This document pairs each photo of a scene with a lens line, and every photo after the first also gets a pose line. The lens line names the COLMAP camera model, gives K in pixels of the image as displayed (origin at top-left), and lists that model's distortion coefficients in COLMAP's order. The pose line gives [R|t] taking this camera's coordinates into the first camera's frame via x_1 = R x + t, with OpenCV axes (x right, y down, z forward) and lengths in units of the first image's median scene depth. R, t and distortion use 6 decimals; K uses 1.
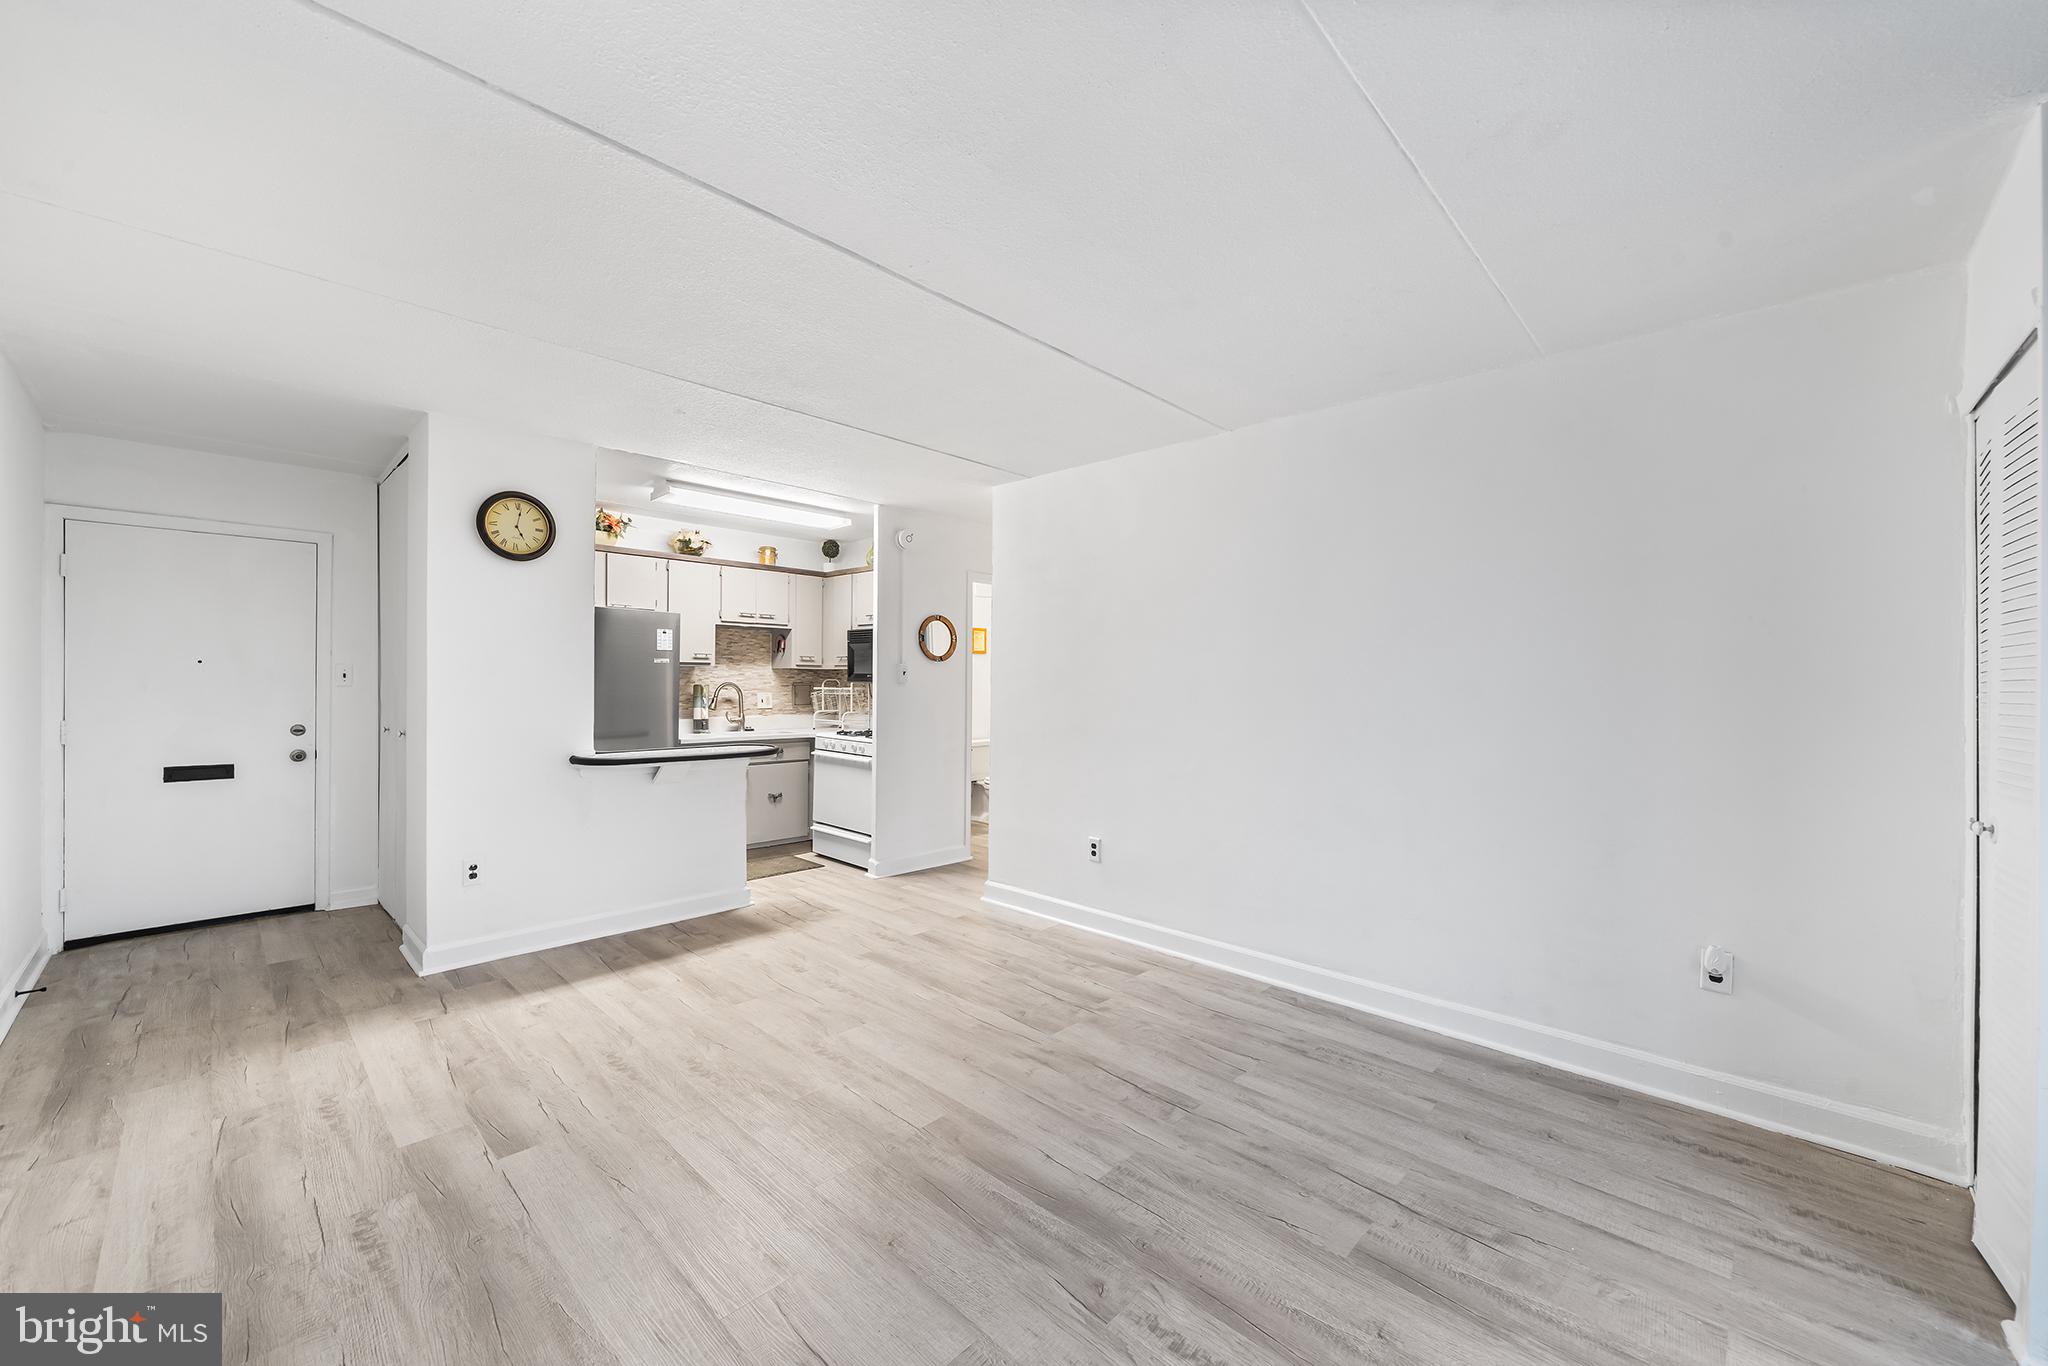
lens RADIAL K [[787.3, 0, 1022.1], [0, 787.3, 683.2], [0, 0, 1]] dist [-0.000850, -0.000160]
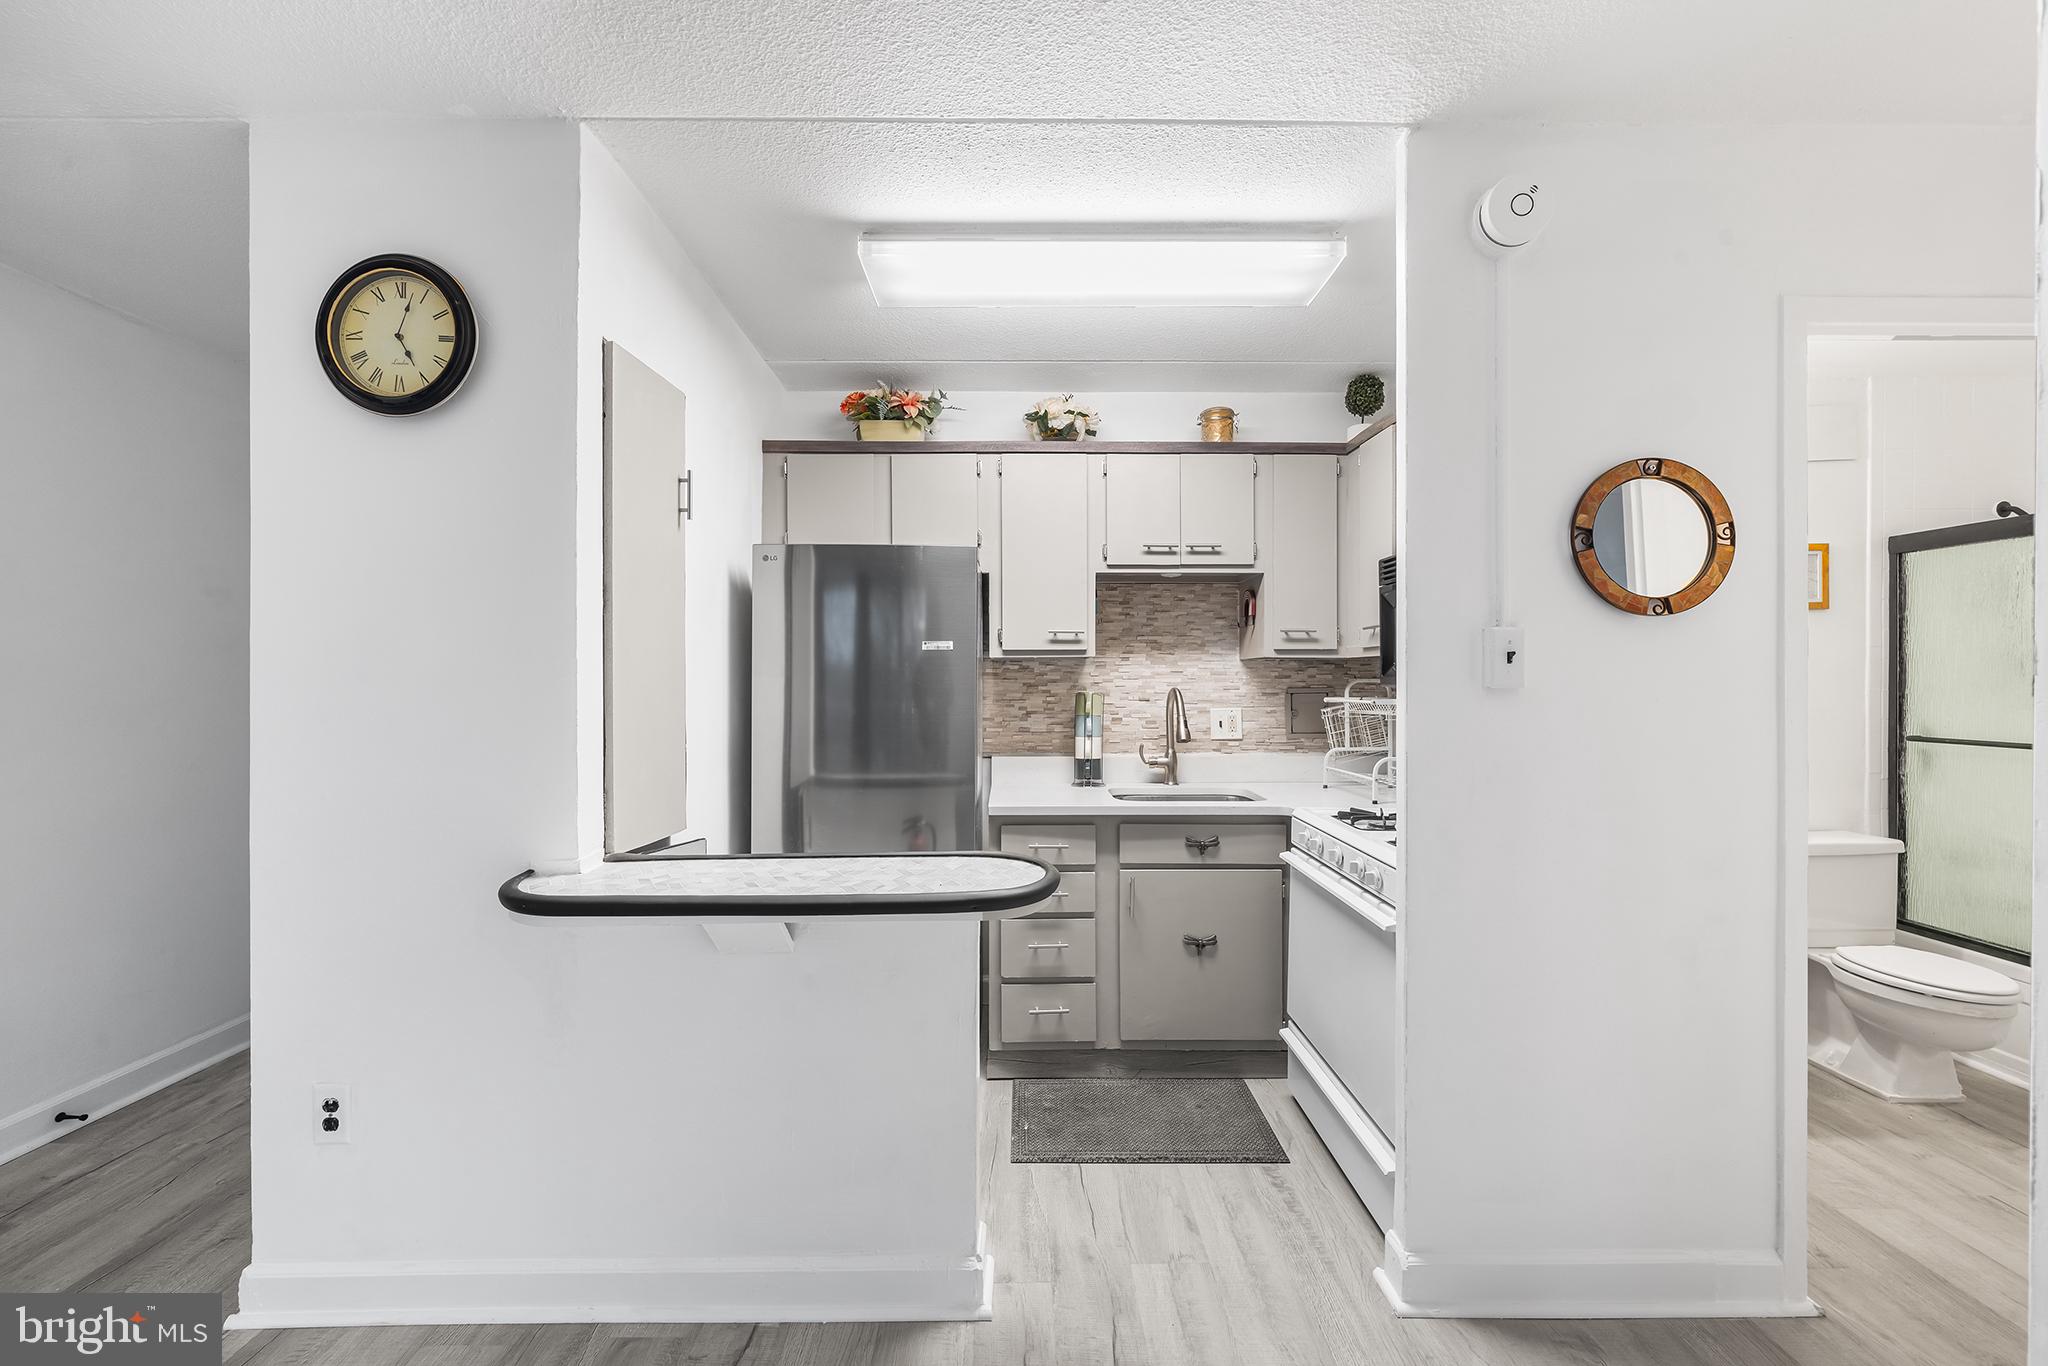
lens RADIAL K [[807.5, 0, 1024.0], [0, 807.5, 683.0], [0, 0, 1]] dist [-0.000975, -0.000086]
pose [[0.700483, -0.006664, -0.713638, -0.086268], [0.005590, 0.999977, -0.003850, -0.004357], [0.713647, -0.001292, 0.700504, 0.952226]]
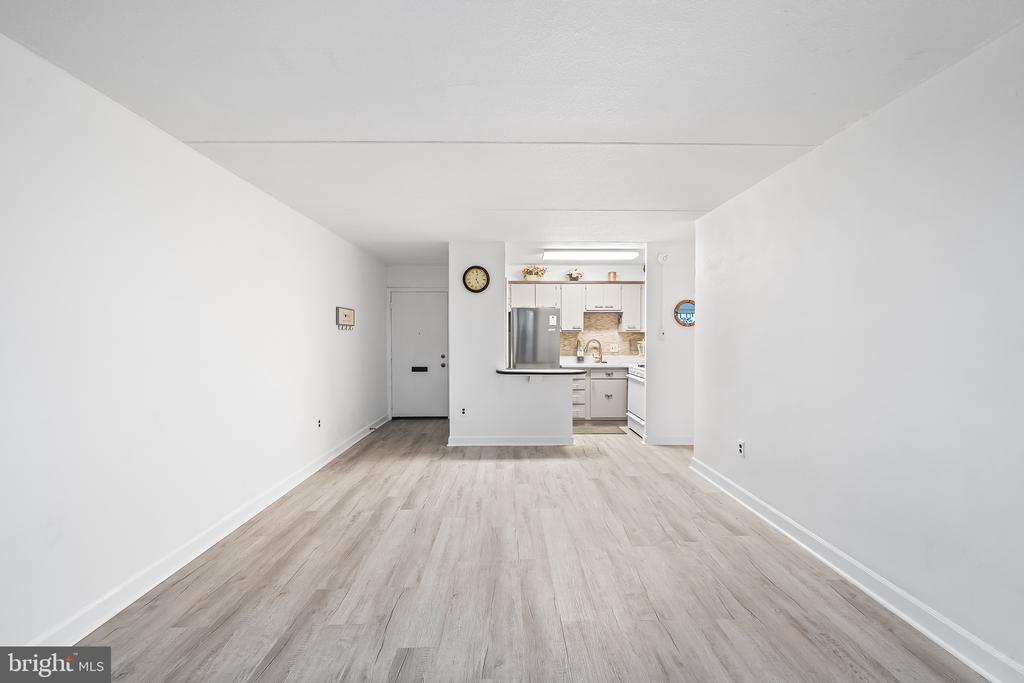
lens RADIAL K [[397.5, 0, 512.0], [0, 397.5, 341.5], [0, 0, 1]] dist [-0.000776, 0.000041]
pose [[0.703399, -0.001338, -0.710794, 0.370768], [0.004797, 0.999984, 0.002865, 0.001199], [0.710779, -0.005425, 0.703394, 0.170577]]
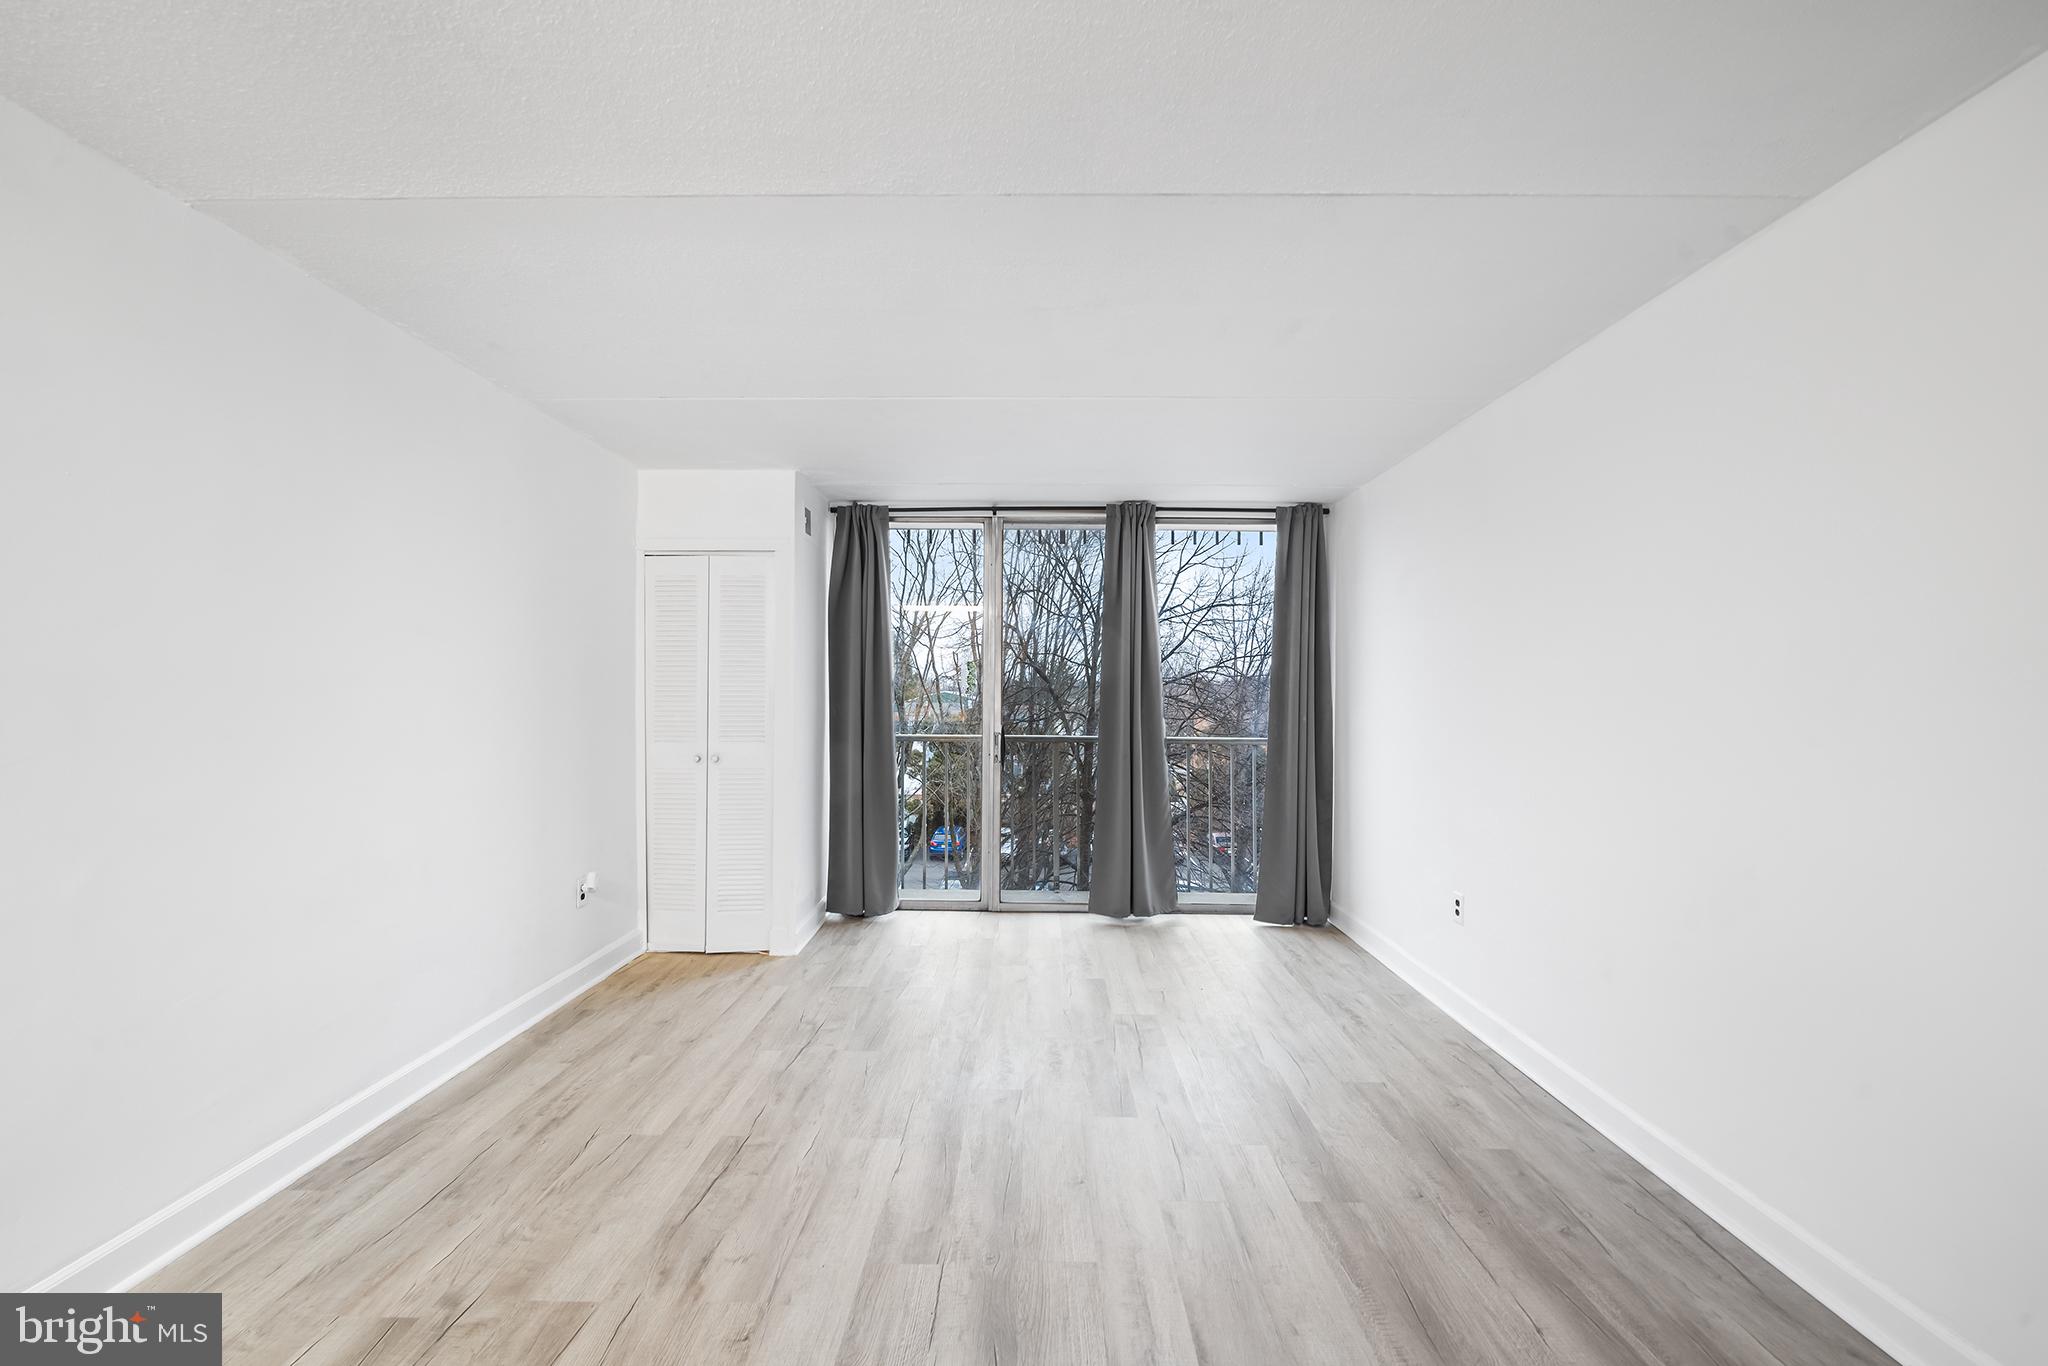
lens RADIAL K [[792.1, 0, 1024.0], [0, 792.1, 683.0], [0, 0, 1]] dist [-0.001934, -0.000259]
pose [[-0.682409, -0.000449, 0.730970, -0.485780], [-0.009006, 0.999929, -0.007793, -0.007500], [-0.730915, -0.011901, -0.682365, 0.942356]]
